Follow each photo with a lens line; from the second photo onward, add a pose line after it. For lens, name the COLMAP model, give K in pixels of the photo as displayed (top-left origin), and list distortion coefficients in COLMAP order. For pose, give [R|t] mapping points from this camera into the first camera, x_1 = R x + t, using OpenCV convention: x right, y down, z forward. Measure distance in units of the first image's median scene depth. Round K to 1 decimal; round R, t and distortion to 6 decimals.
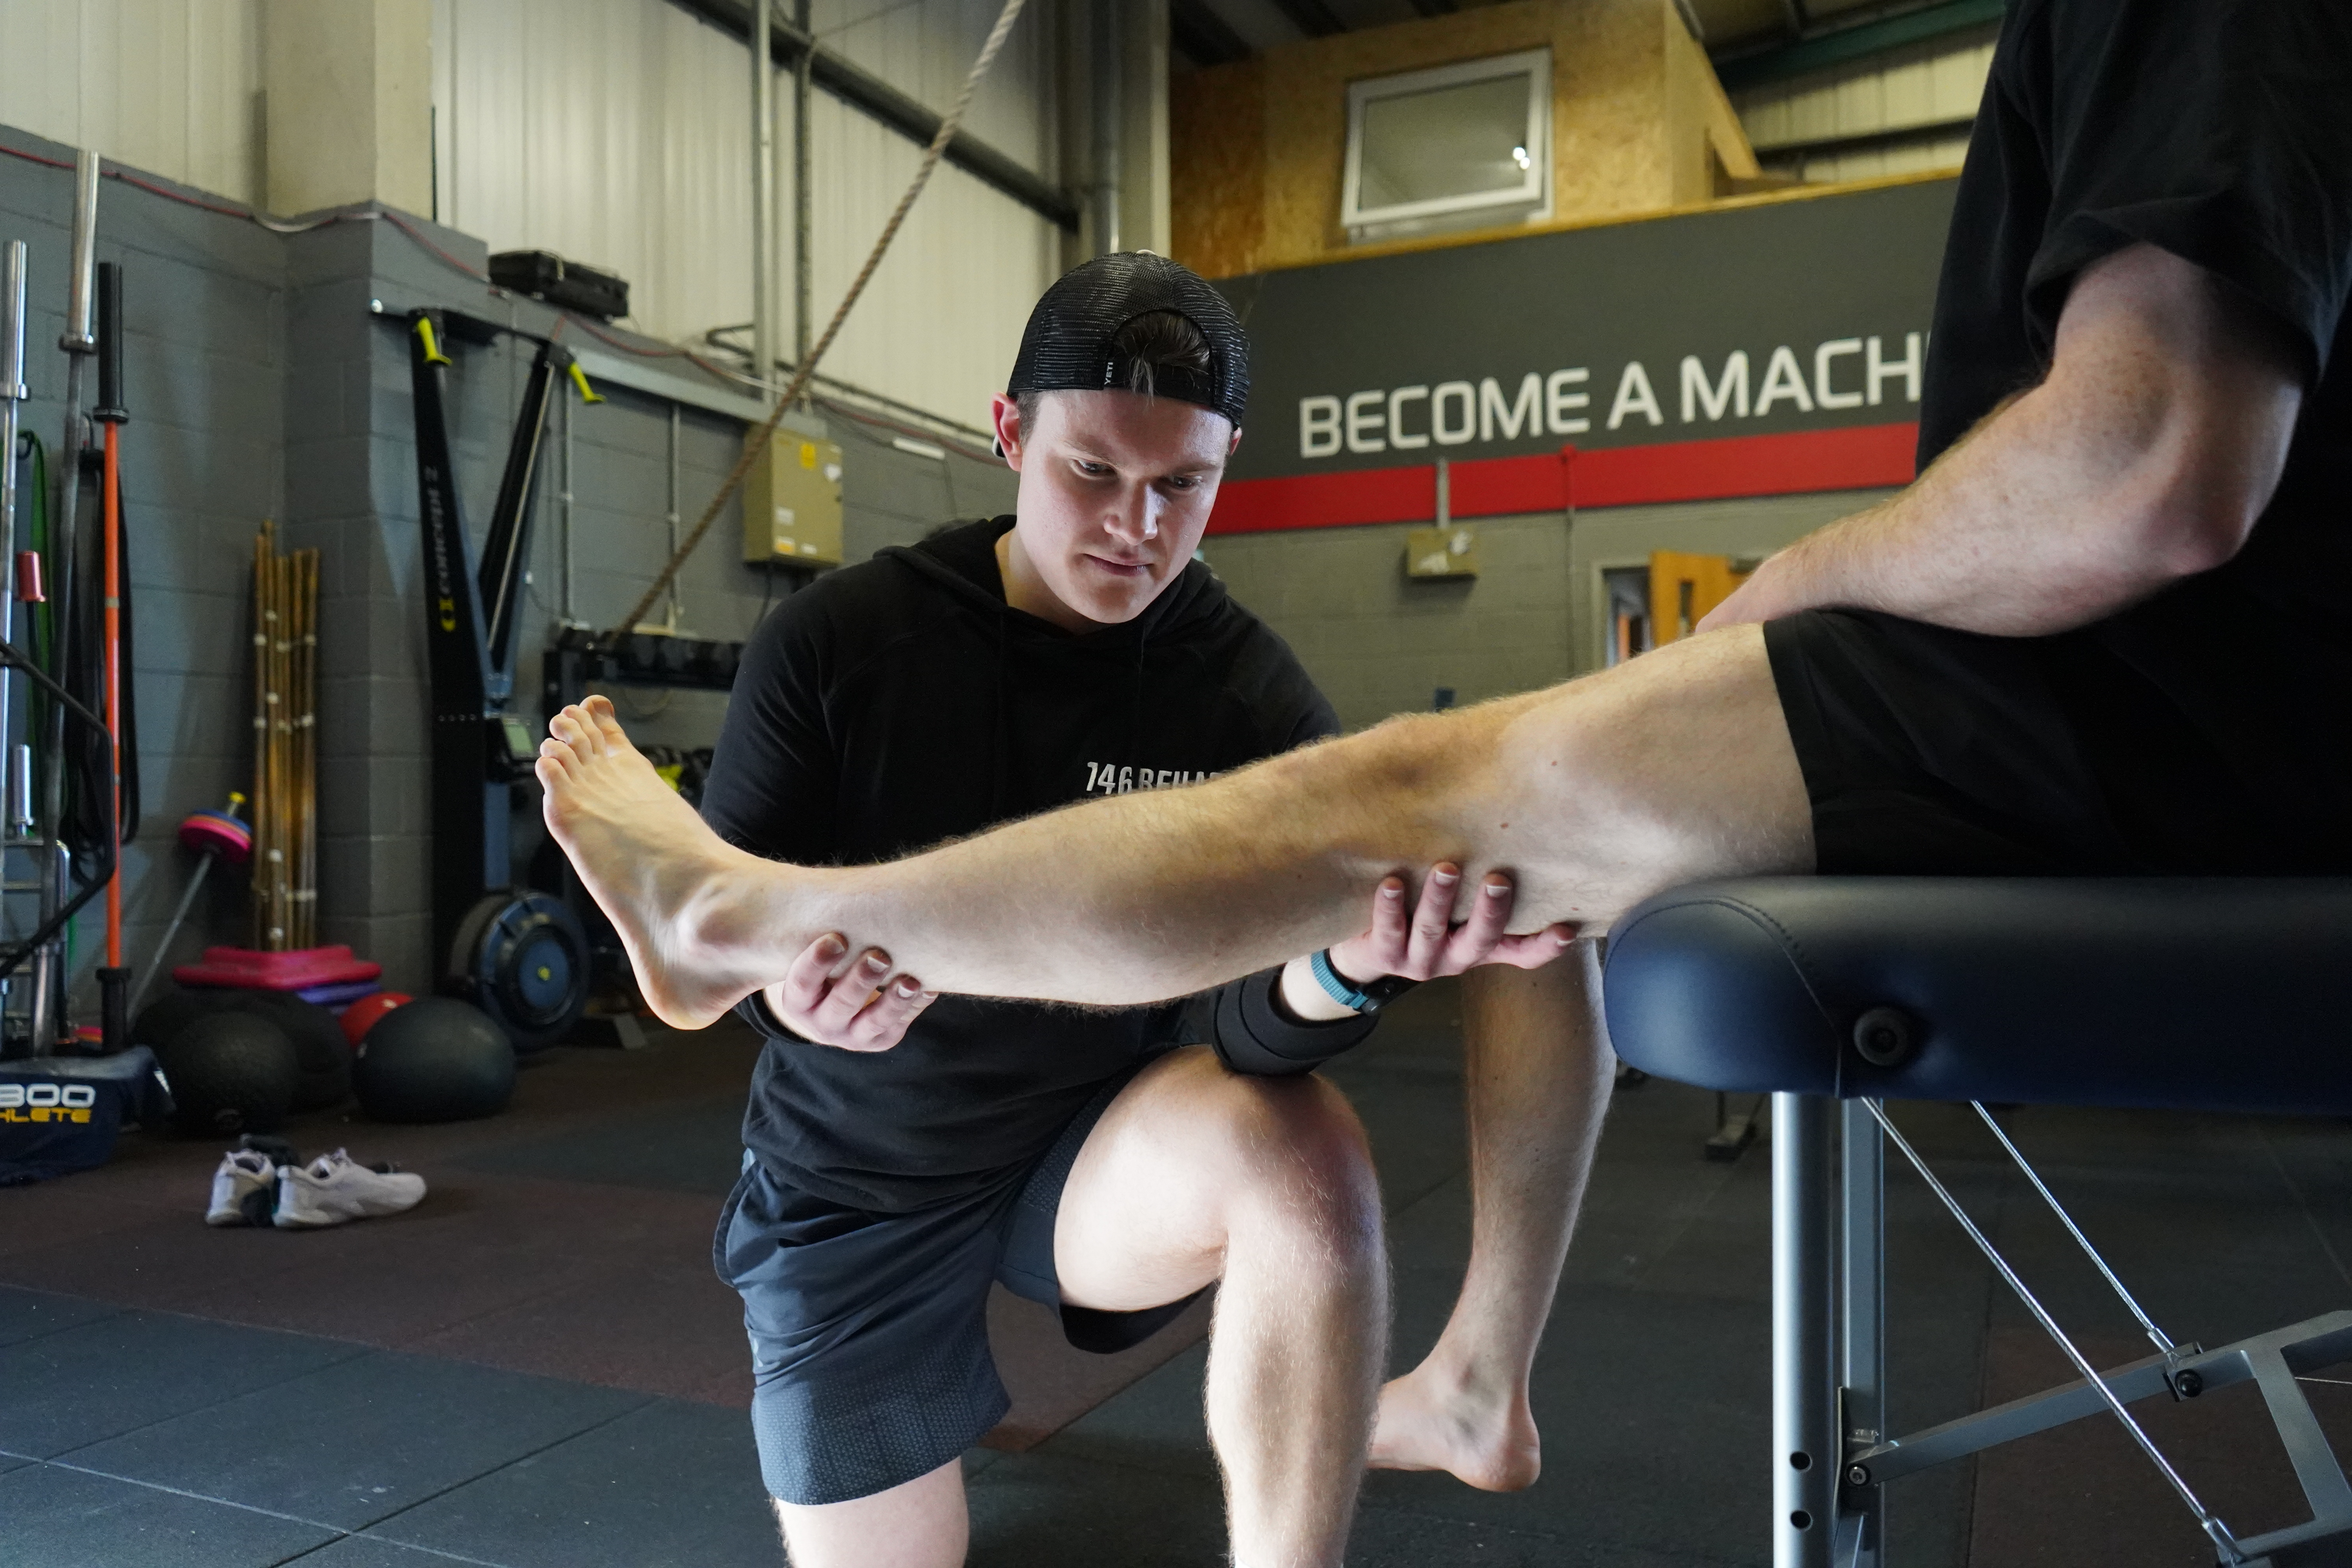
lens RADIAL K [[1871.3, 0, 1178.6], [0, 1871.3, 786.8], [0, 0, 1]] dist [-0.004772, 0.001636]
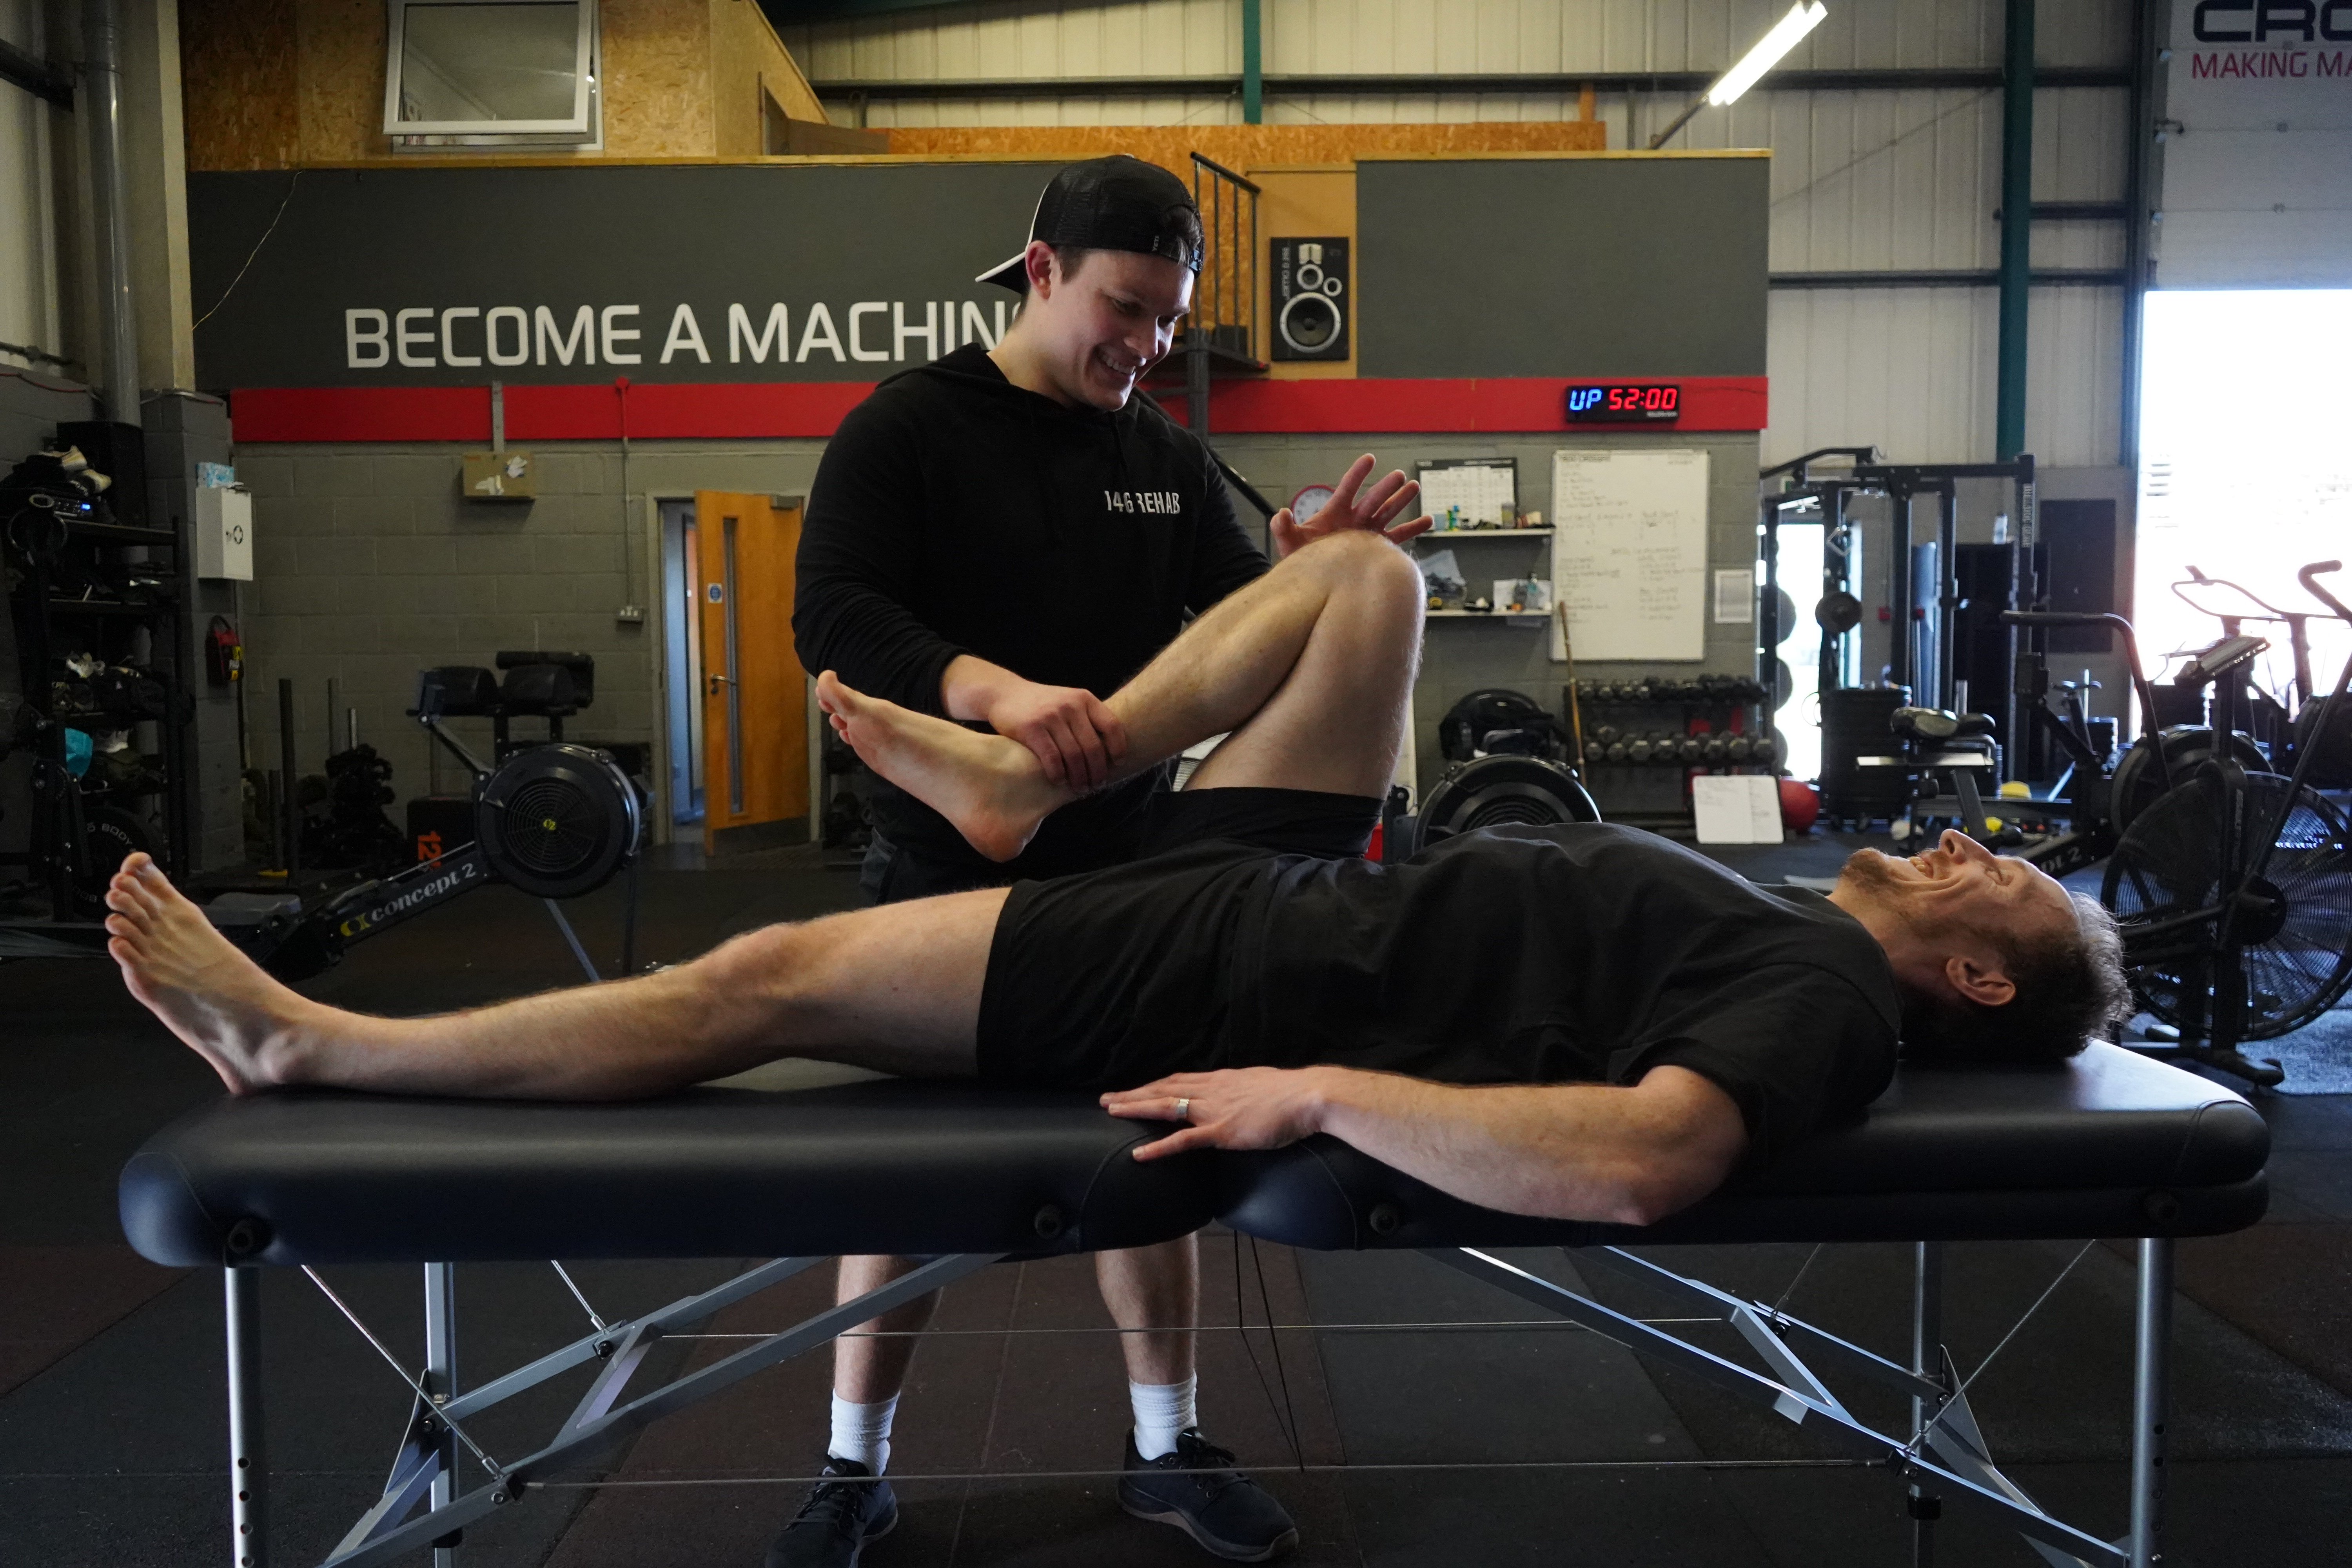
lens RADIAL K [[1871.3, 0, 1174.3], [0, 1871.3, 790.6], [0, 0, 1]] dist [-0.004772, 0.001636]
pose [[0.906770, -0.030382, 0.420530, 0.041745], [-0.005670, 0.996431, 0.084215, -0.042244], [-0.421588, -0.078748, 0.903362, -0.090233]]
